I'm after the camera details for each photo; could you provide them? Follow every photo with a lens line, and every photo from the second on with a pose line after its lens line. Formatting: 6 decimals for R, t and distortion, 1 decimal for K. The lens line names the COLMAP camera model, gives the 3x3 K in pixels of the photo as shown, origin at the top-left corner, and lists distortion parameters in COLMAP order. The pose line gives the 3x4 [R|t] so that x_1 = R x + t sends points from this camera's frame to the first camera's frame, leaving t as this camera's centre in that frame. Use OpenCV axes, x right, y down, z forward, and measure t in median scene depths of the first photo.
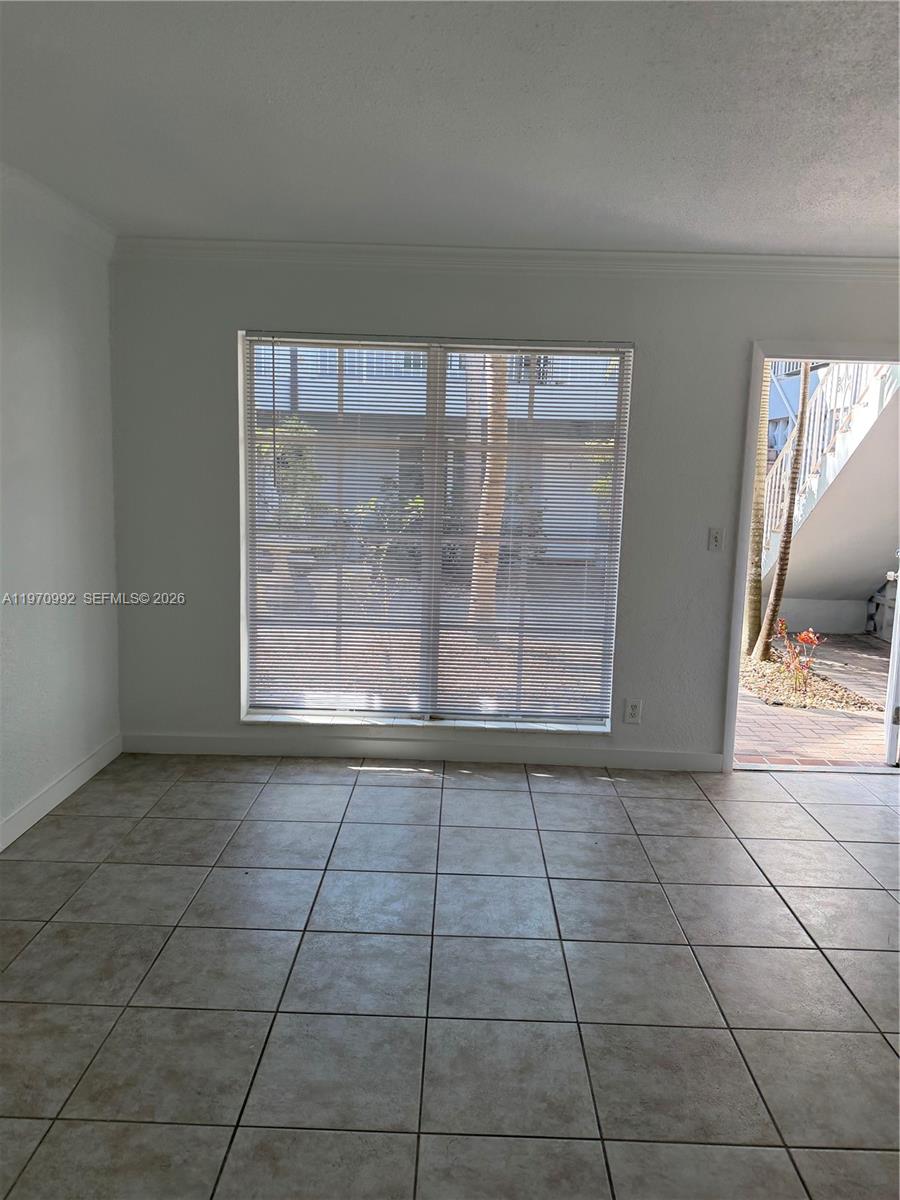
lens RADIAL K [[872.8, 0, 455.5], [0, 872.8, 602.6], [0, 0, 1]] dist [0.079397, -0.122490]
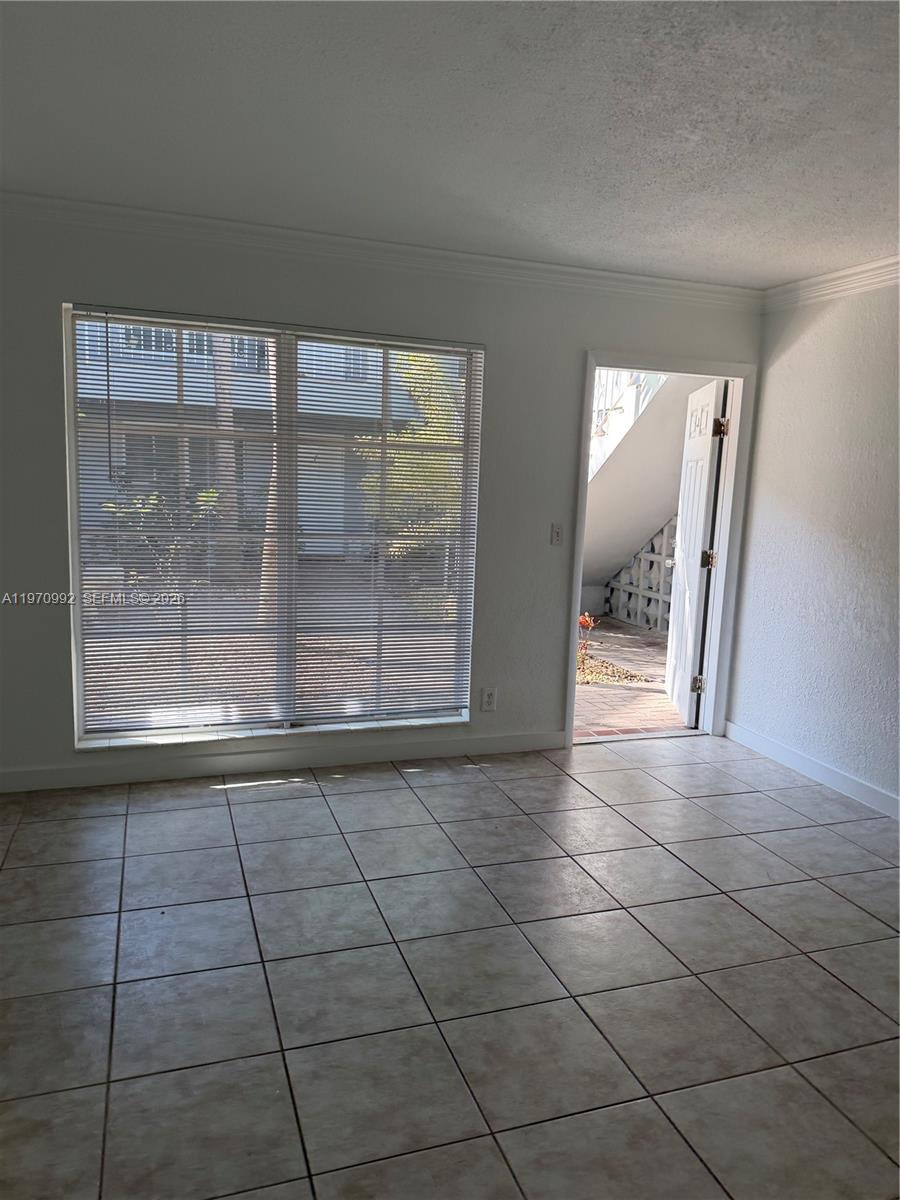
lens RADIAL K [[857.4, 0, 519.0], [0, 857.4, 618.6], [0, 0, 1]] dist [0.101432, -0.164931]
pose [[0.935058, -0.051998, 0.350660, -0.123396], [0.043420, 0.998535, 0.032285, -0.004552], [-0.351825, -0.014963, 0.935946, 0.028335]]
